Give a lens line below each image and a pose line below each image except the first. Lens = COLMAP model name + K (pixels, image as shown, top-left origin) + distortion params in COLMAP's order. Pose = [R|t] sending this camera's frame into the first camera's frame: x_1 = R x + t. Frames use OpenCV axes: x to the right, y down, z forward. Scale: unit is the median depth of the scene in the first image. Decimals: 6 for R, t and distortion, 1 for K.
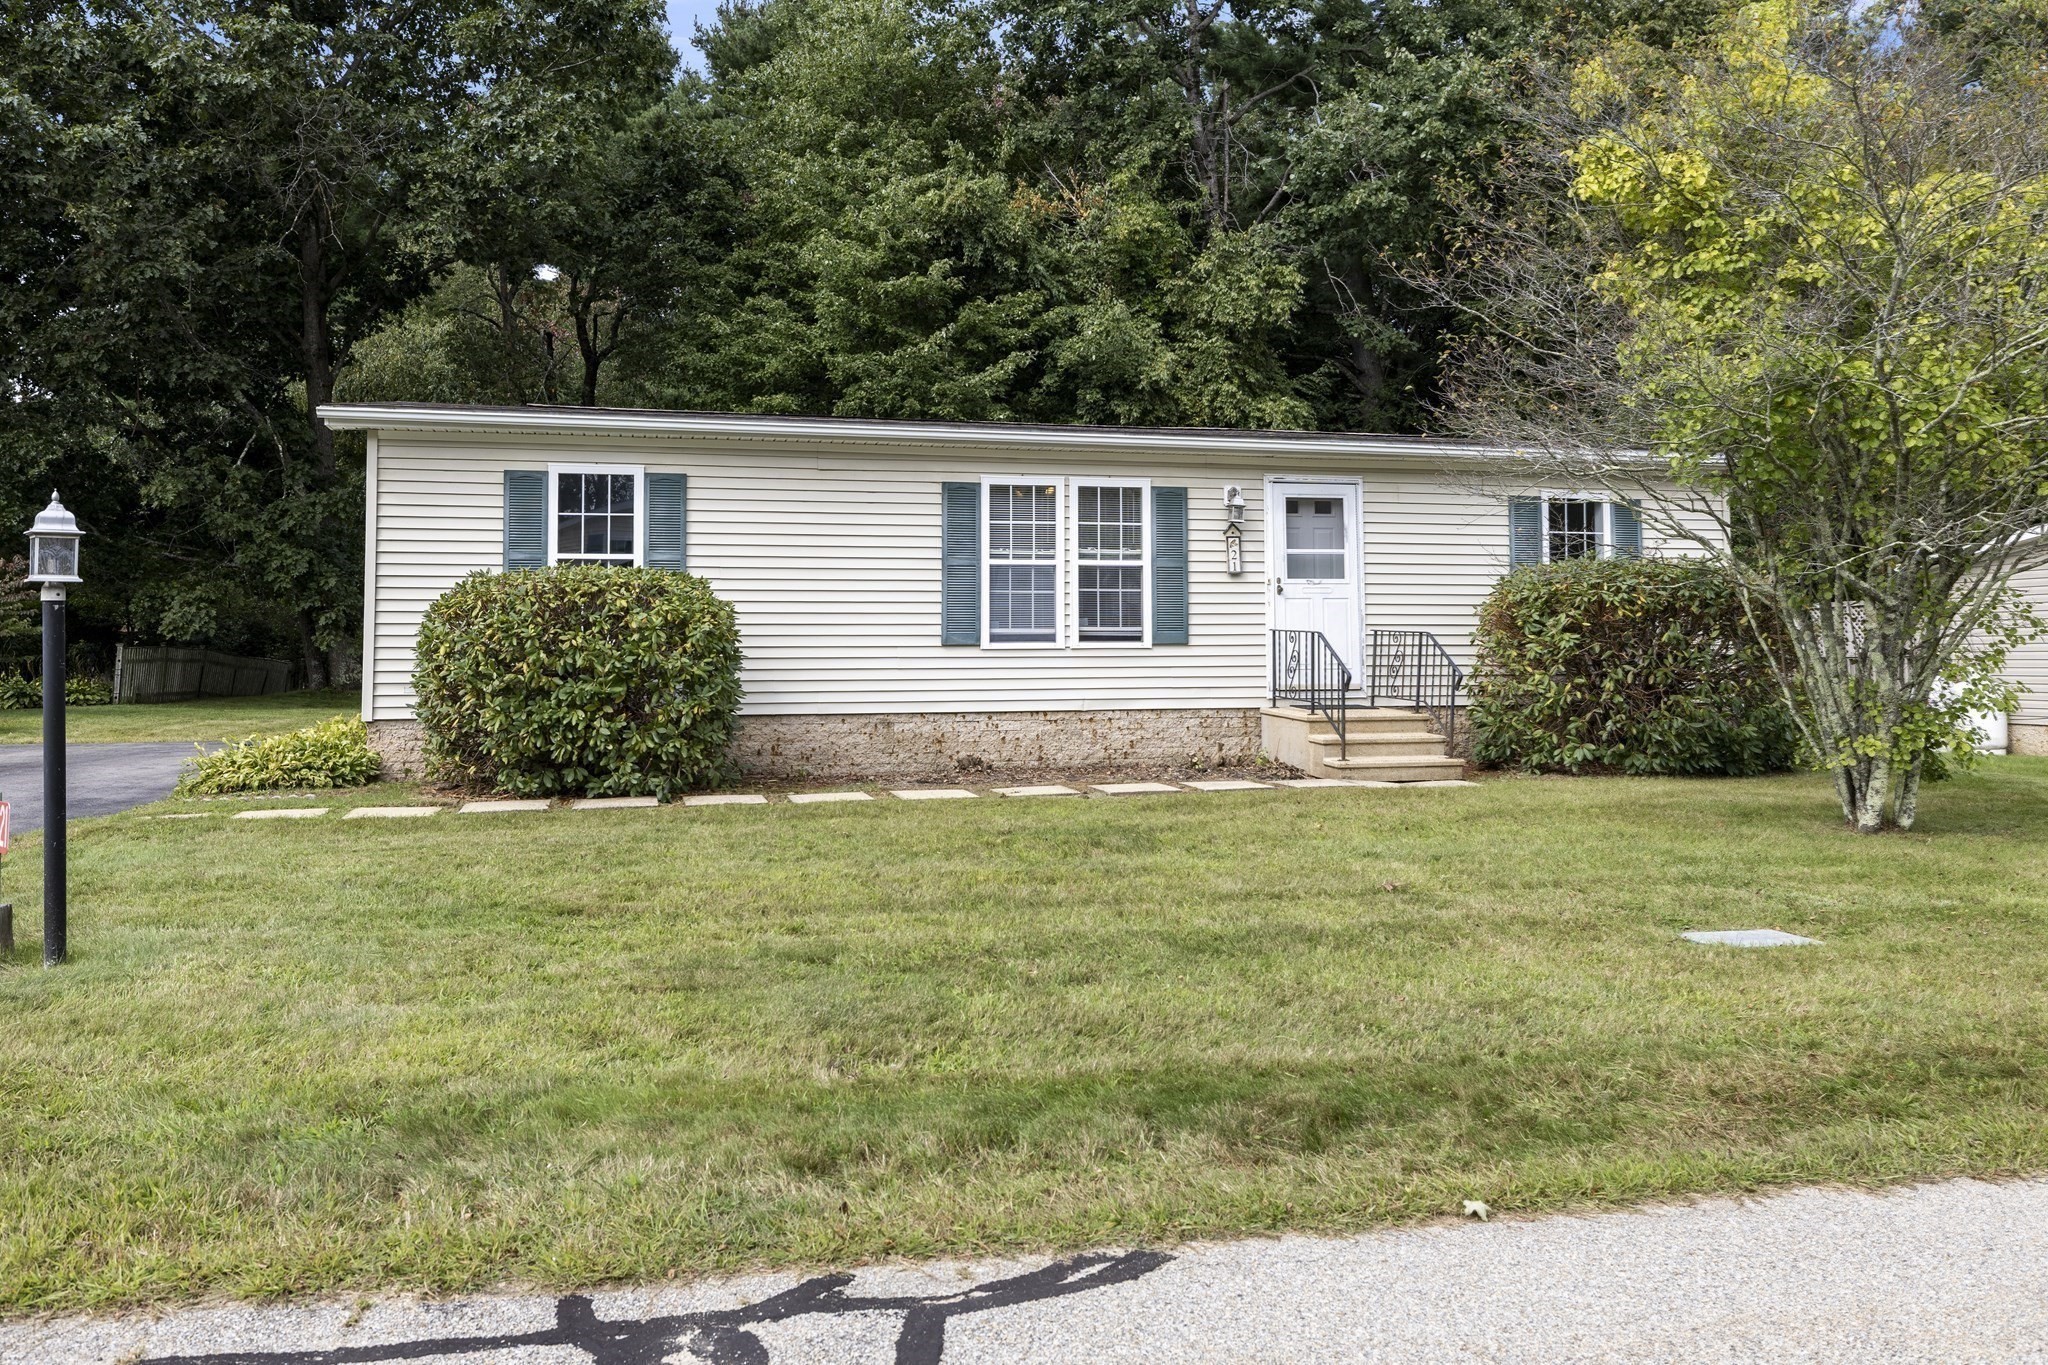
lens RADIAL K [[1522.3, 0, 965.7], [0, 1522.3, 619.6], [0, 0, 1]] dist [-0.002574, 0.002210]
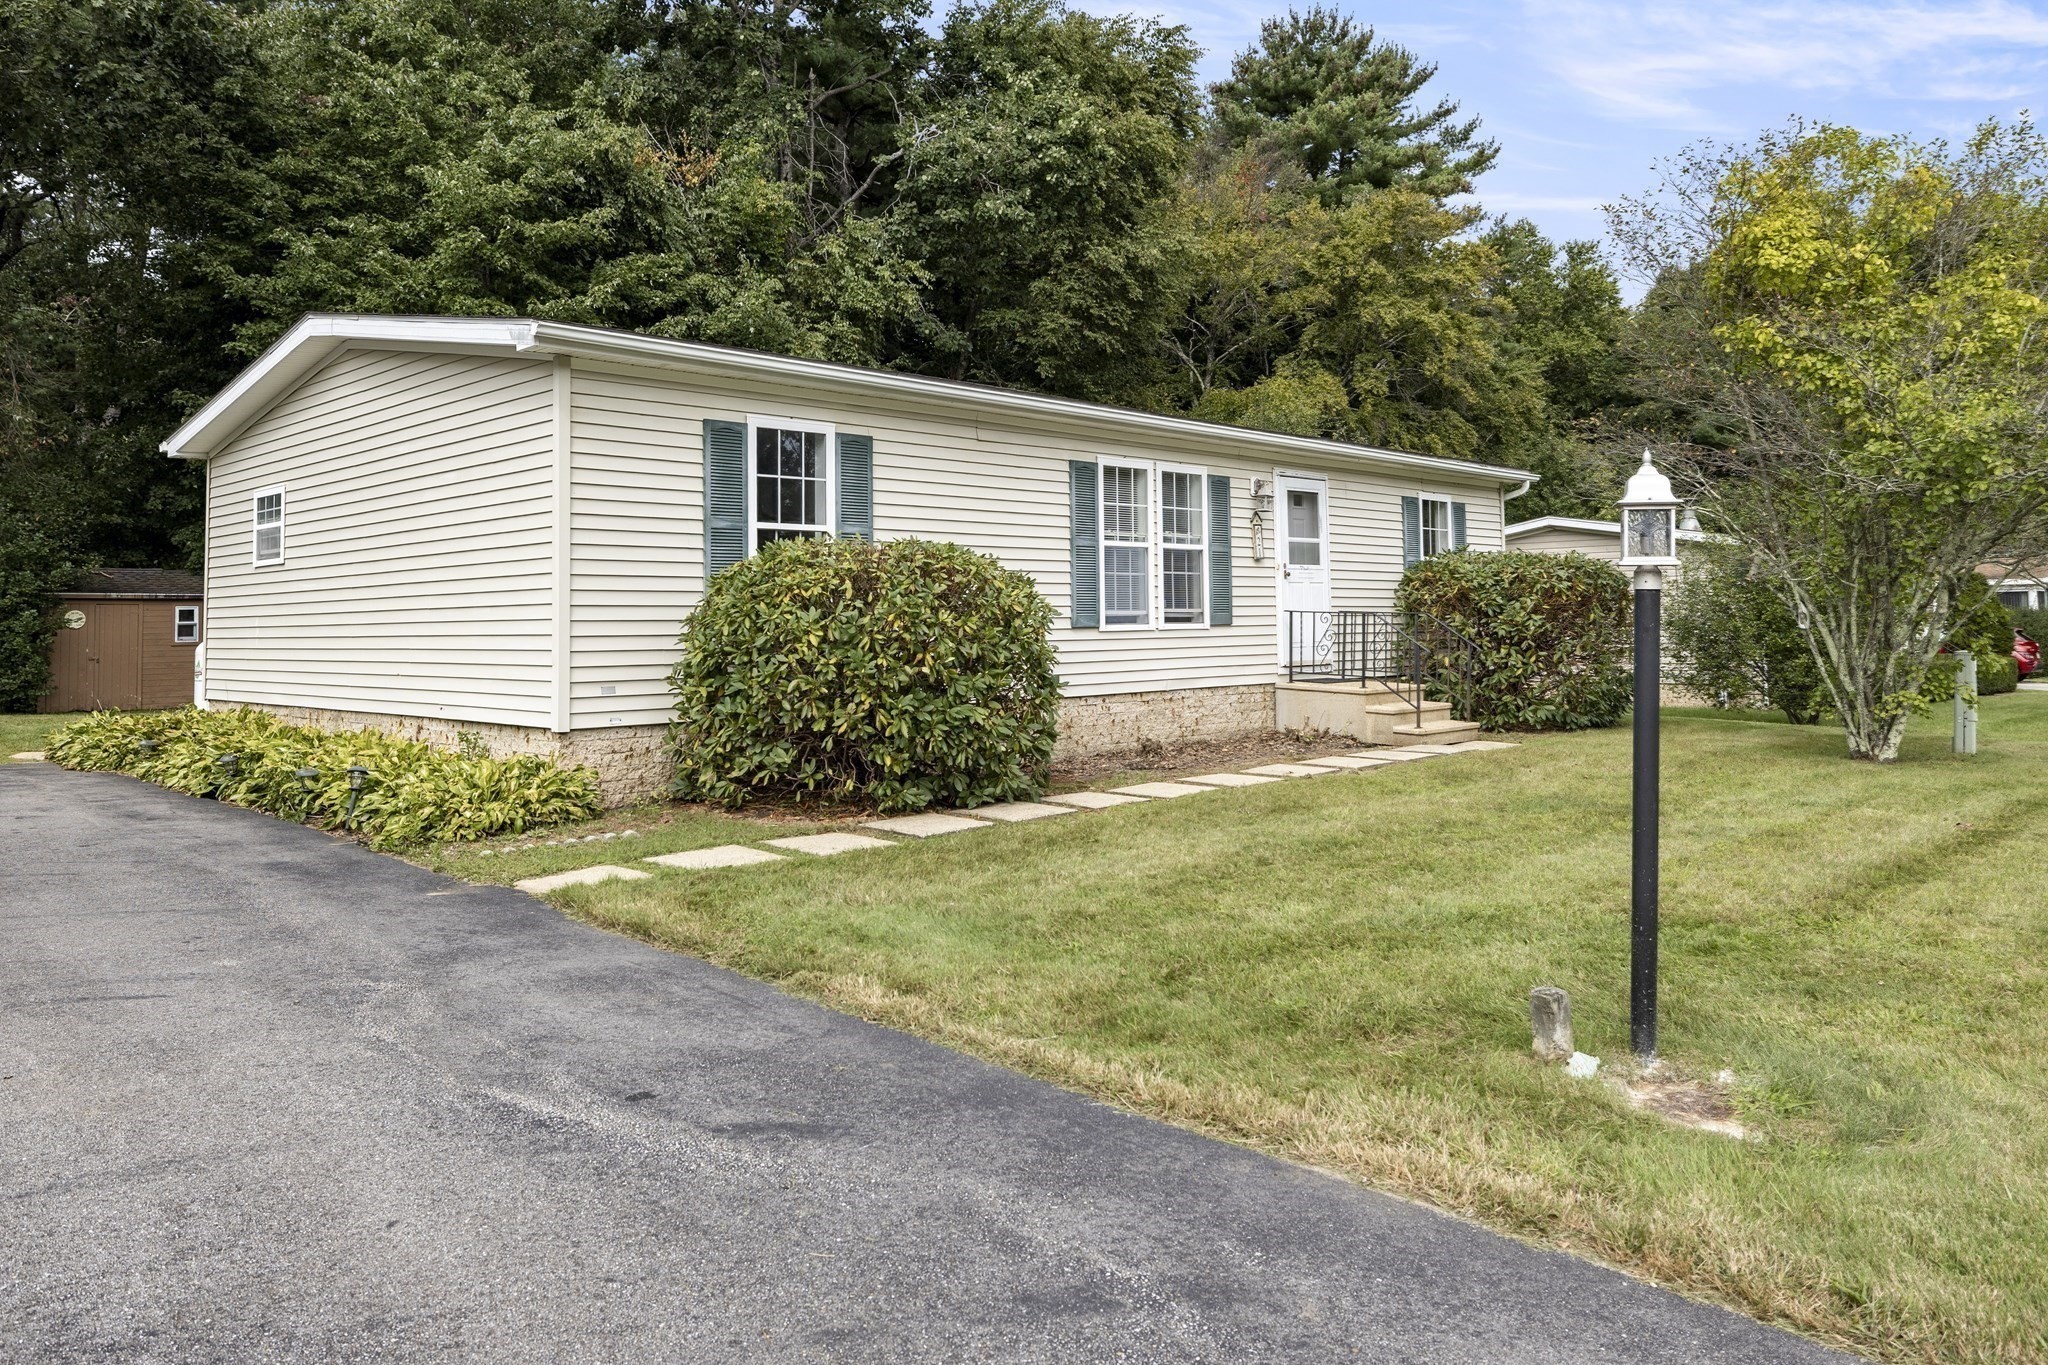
lens RADIAL K [[1469.8, 0, 991.2], [0, 1469.8, 570.0], [0, 0, 1]] dist [0.003785, -0.008784]
pose [[0.846010, 0.013601, 0.532993, -0.549211], [-0.004735, 0.999827, -0.017998, -0.002799], [-0.533145, 0.012703, 0.845928, 0.227297]]
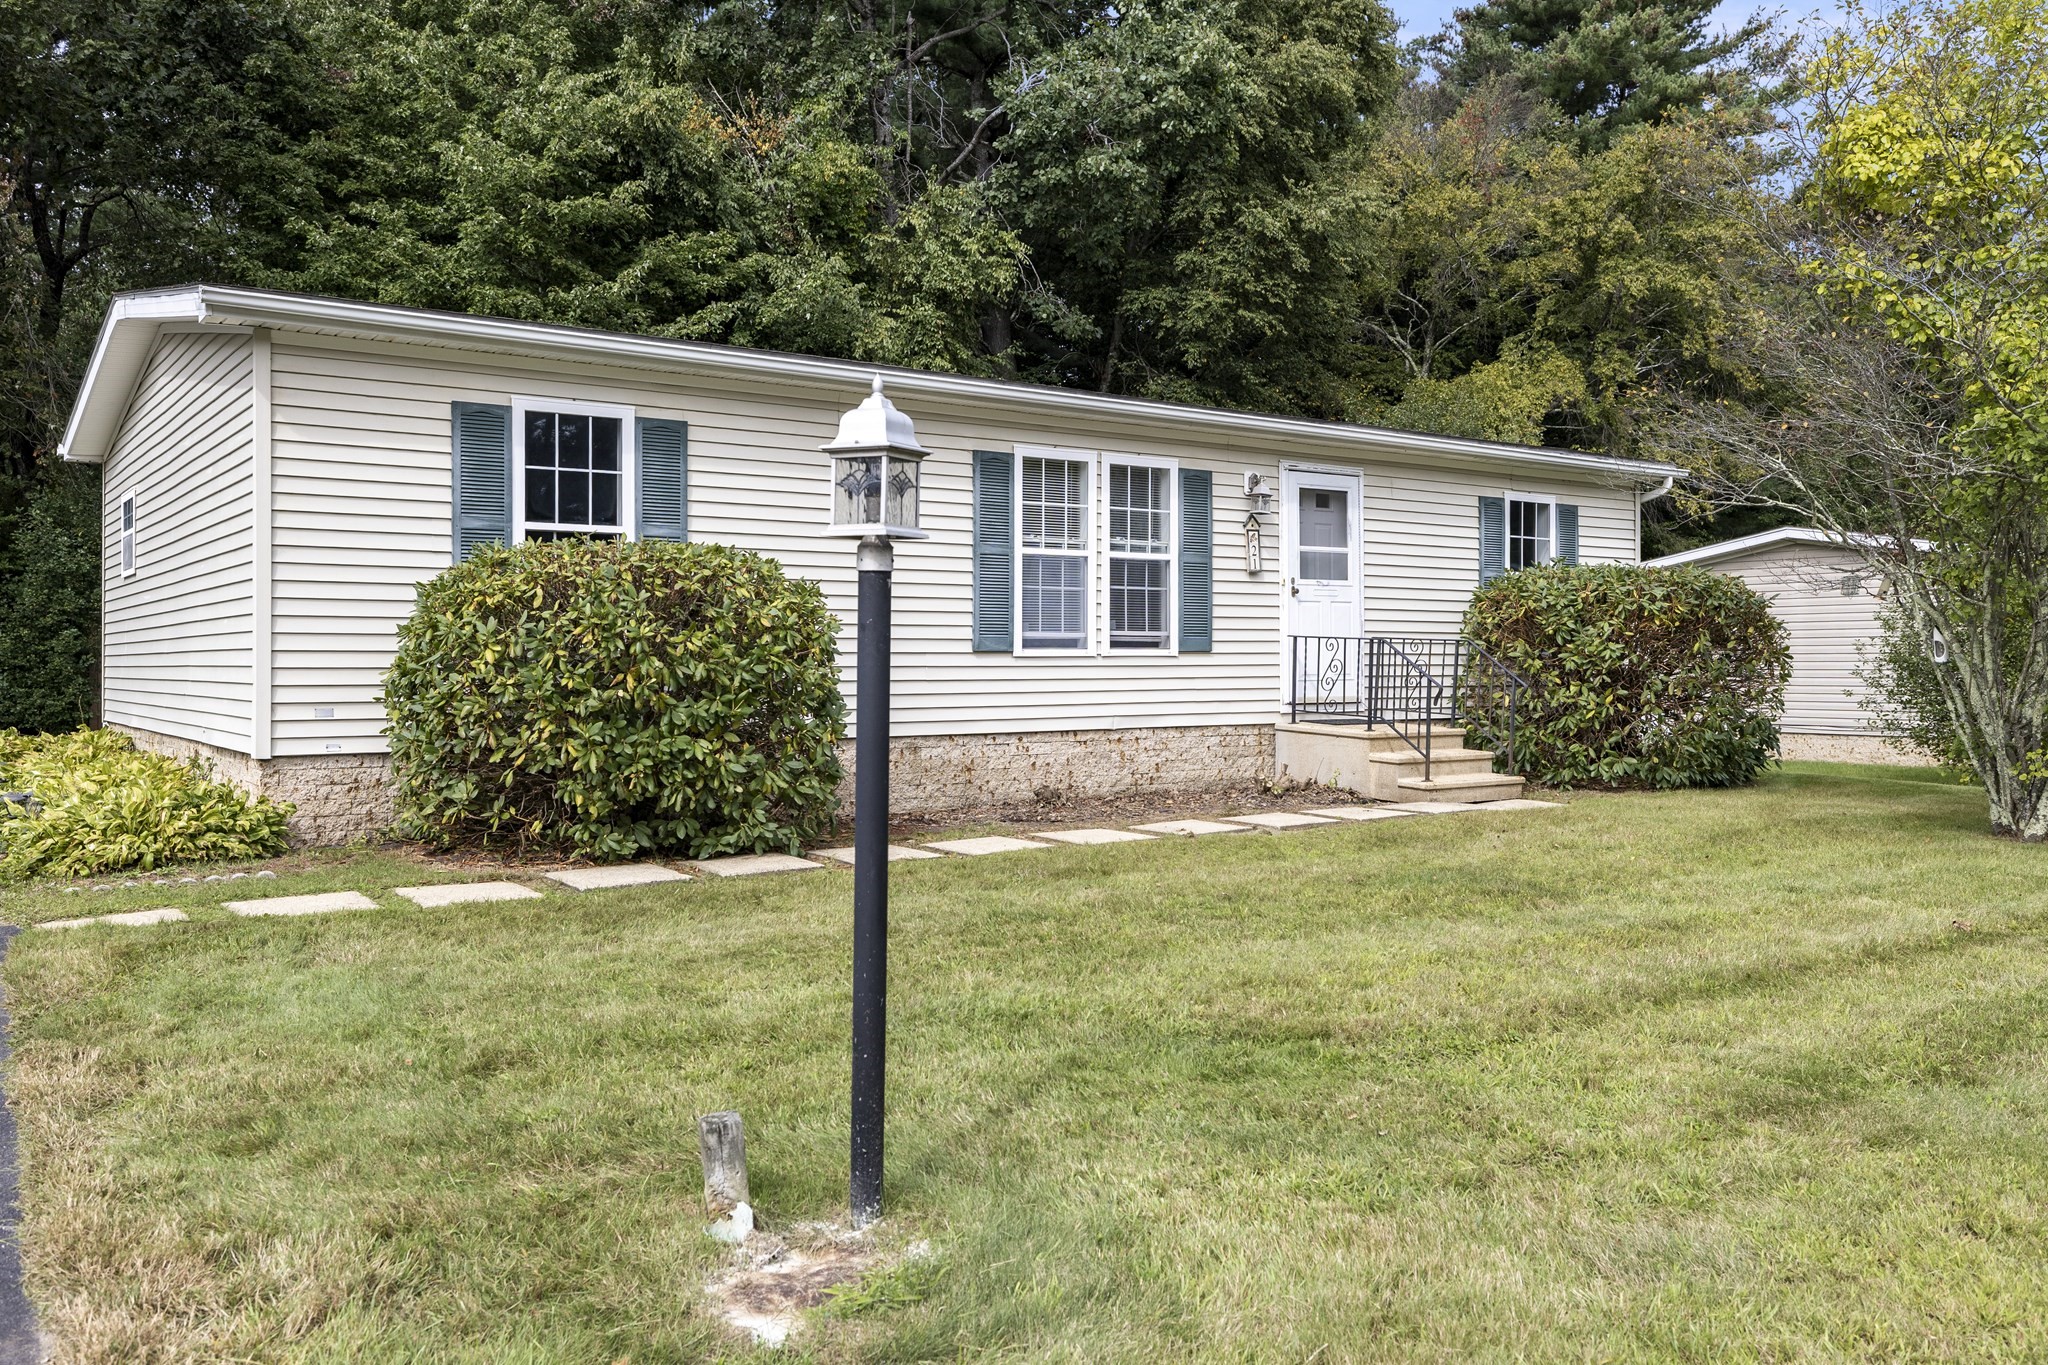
lens RADIAL K [[1645.5, 0, 983.1], [0, 1645.5, 692.2], [0, 0, 1]] dist [-0.000812, 0.006109]
pose [[0.925919, -0.003998, 0.377700, -0.336473], [-0.011960, 0.999132, 0.039897, 0.003299], [-0.377532, -0.041458, 0.925068, 0.178422]]
